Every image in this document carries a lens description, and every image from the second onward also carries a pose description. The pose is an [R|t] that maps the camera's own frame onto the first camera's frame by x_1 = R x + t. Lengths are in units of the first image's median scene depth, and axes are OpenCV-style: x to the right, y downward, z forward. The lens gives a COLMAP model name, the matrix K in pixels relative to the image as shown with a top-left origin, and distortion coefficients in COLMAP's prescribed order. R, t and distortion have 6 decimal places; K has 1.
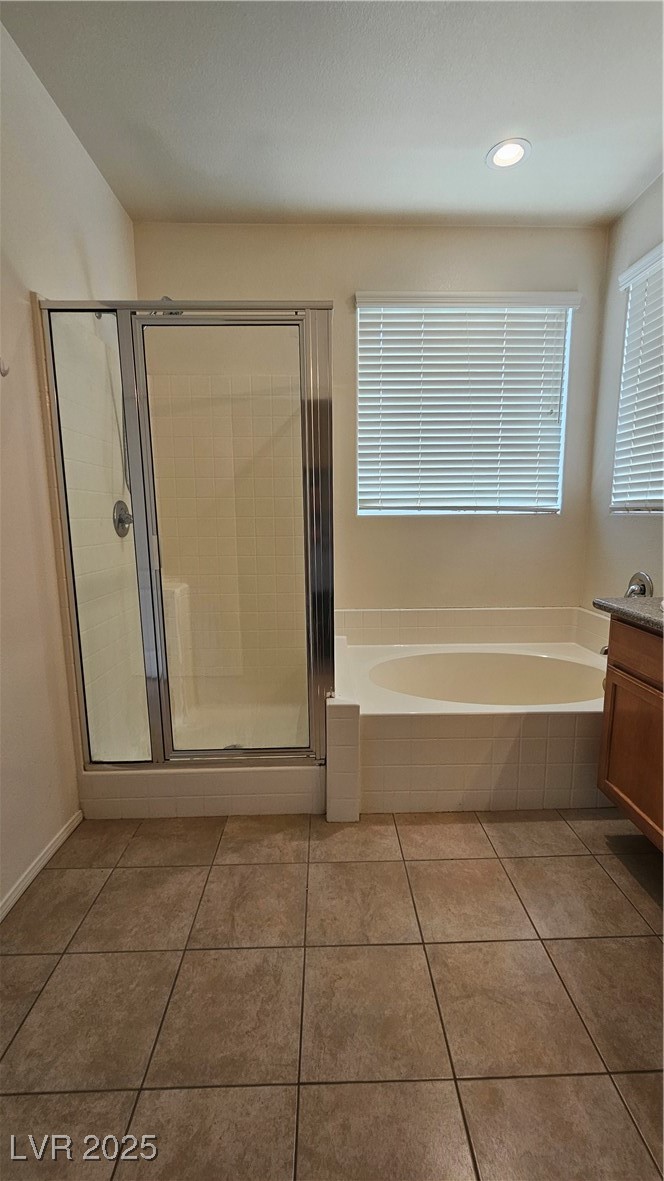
lens RADIAL K [[486.3, 0, 336.5], [0, 486.3, 595.9], [0, 0, 1]] dist [-0.000479, -0.000063]
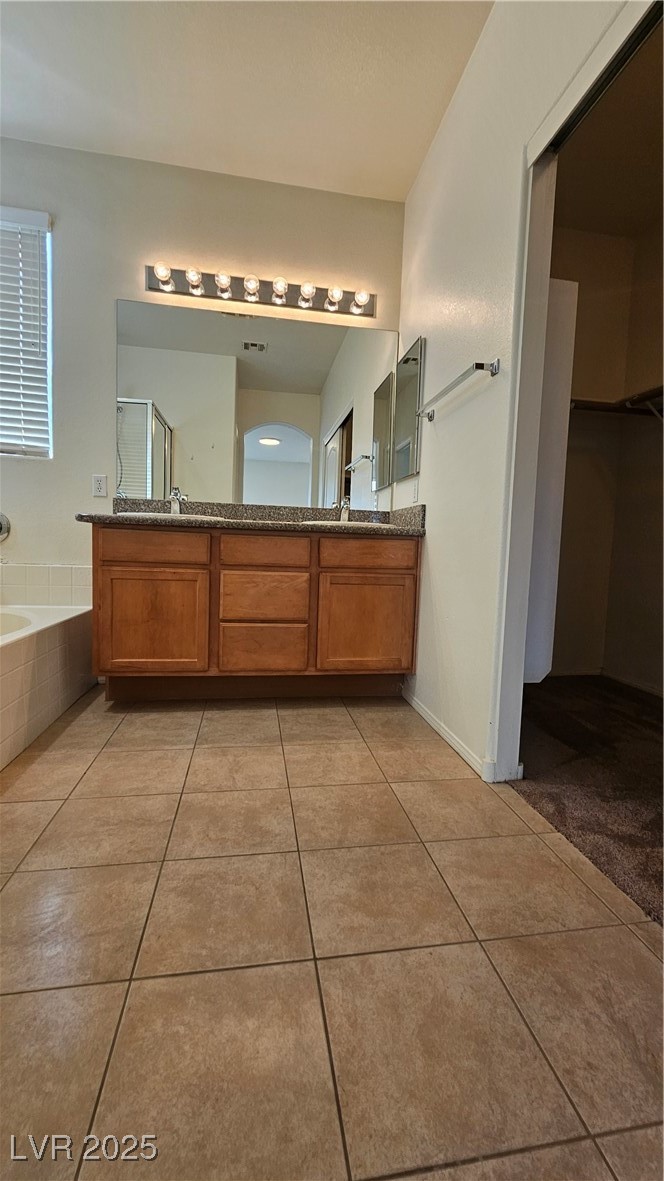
lens RADIAL K [[486.3, 0, 336.5], [0, 486.3, 595.9], [0, 0, 1]] dist [-0.000479, -0.000063]
pose [[-0.145362, -0.100629, 0.984248, -0.988638], [0.126539, 0.984753, 0.119369, 0.196881], [-0.981253, 0.141897, -0.130412, 0.788795]]
